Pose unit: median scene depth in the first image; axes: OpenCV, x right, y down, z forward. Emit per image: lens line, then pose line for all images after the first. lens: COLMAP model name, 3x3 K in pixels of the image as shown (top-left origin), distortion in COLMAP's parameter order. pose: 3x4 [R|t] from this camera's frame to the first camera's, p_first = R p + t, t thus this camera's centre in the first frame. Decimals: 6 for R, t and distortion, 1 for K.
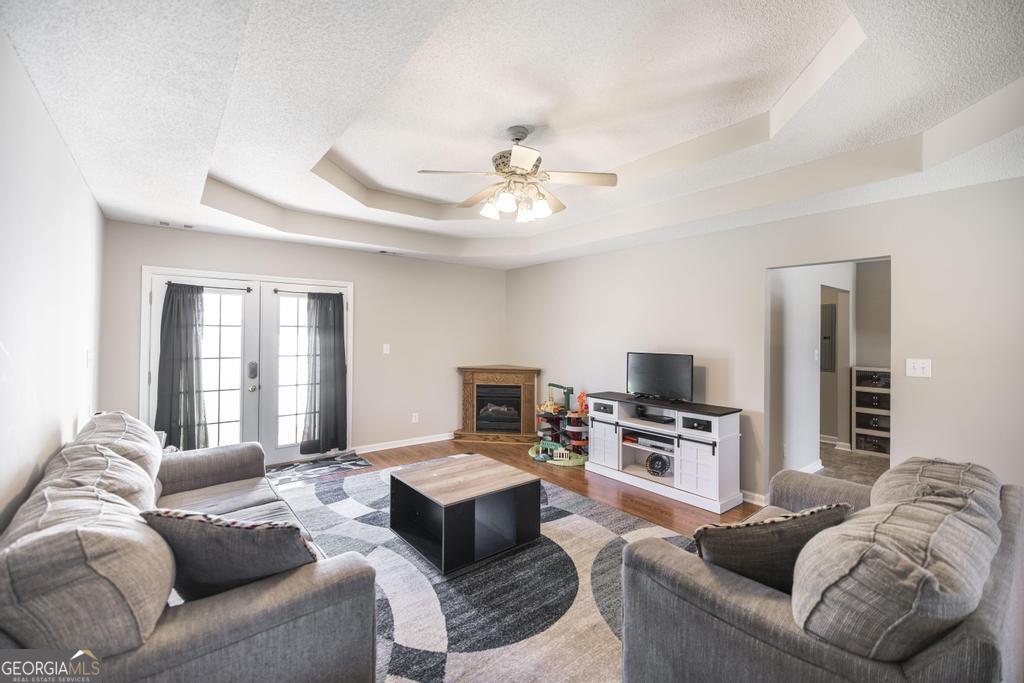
lens RADIAL K [[431.9, 0, 514.8], [0, 431.9, 334.6], [0, 0, 1]] dist [-0.000110, -0.000050]
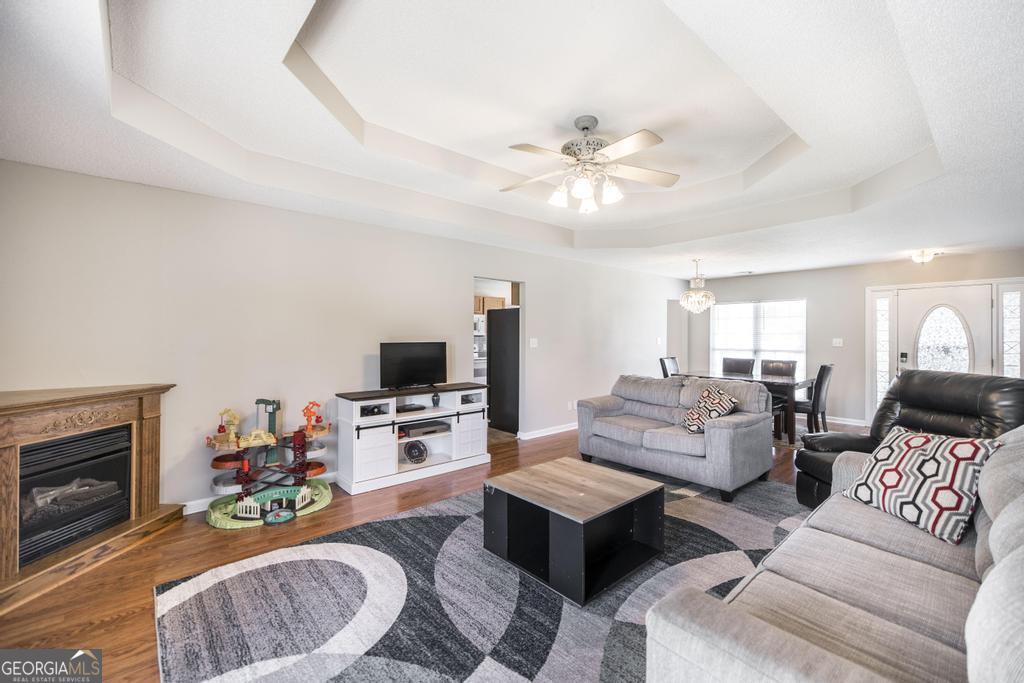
lens RADIAL K [[431.9, 0, 514.0], [0, 431.9, 335.6], [0, 0, 1]] dist [-0.000110, -0.000050]
pose [[-0.050794, -0.009241, 0.998666, -0.650171], [-0.003544, 0.999953, 0.009072, 0.017616], [-0.998703, -0.003078, -0.050824, 0.782622]]
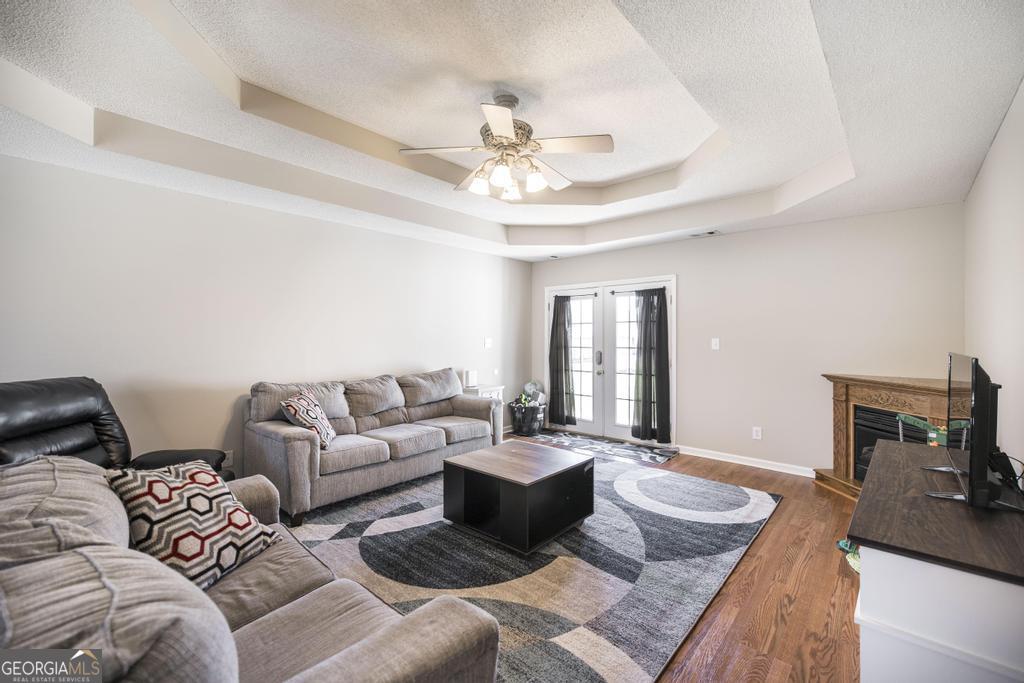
lens RADIAL K [[431.9, 0, 512.9], [0, 431.9, 339.1], [0, 0, 1]] dist [-0.000110, -0.000050]
pose [[0.160870, -0.002143, -0.986973, 0.595665], [0.000672, 0.999998, -0.002062, 0.030239], [0.986975, -0.000332, 0.160871, 0.552593]]
